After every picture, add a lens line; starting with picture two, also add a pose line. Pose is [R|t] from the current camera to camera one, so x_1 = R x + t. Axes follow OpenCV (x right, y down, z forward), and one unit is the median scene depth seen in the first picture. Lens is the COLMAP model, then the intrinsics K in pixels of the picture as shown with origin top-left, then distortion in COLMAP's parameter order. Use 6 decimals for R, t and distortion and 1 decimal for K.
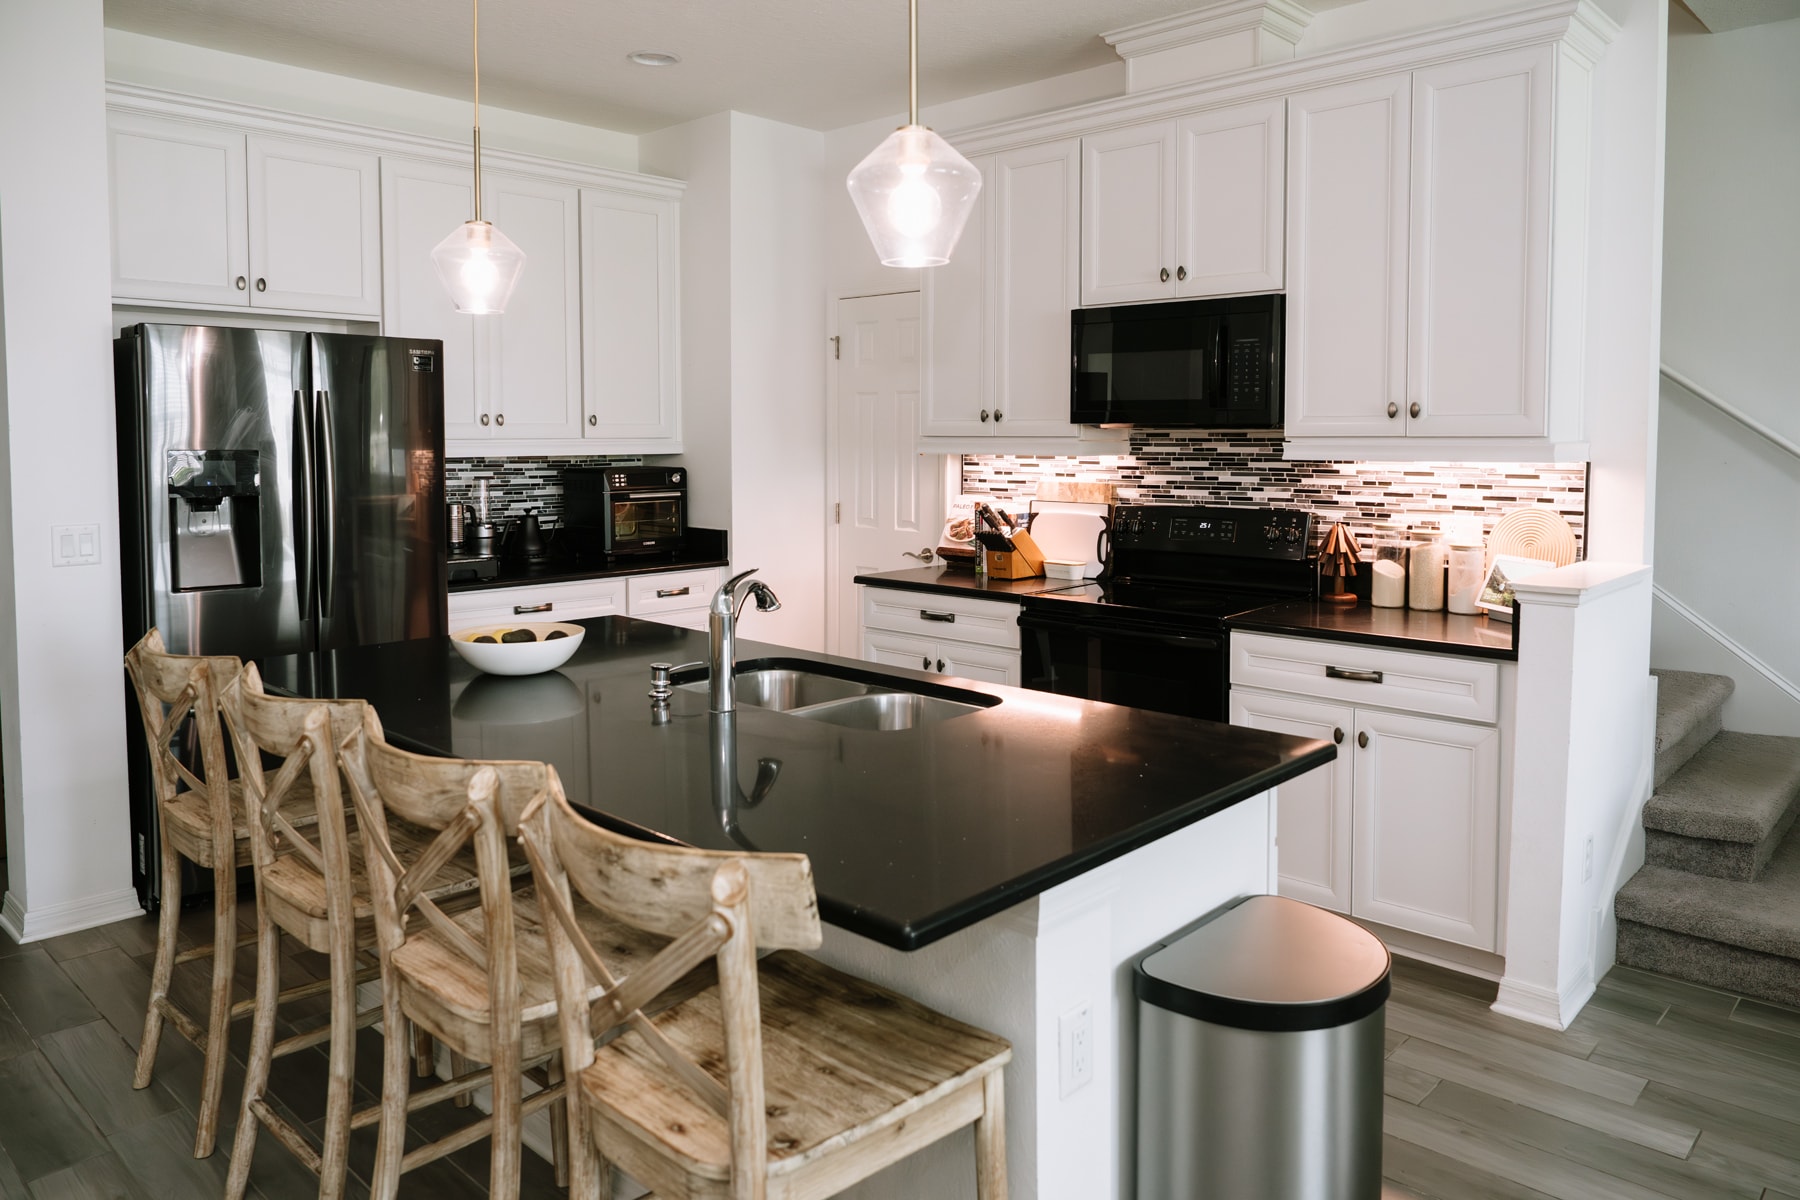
lens RADIAL K [[1237.9, 0, 923.4], [0, 1237.9, 518.8], [0, 0, 1]] dist [-0.024536, 0.003436]
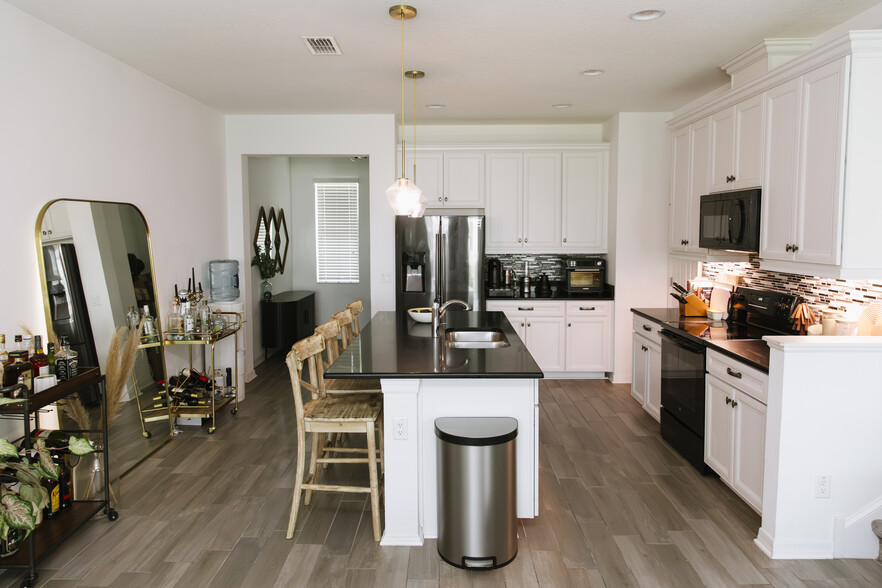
lens RADIAL K [[606.6, 0, 442.5], [0, 606.6, 289.3], [0, 0, 1]] dist [-0.024536, 0.003436]
pose [[0.653689, 0.073166, -0.753218, 0.617330], [-0.048201, 0.997320, 0.055045, -0.039352], [0.755227, 0.000324, 0.655463, -0.043735]]
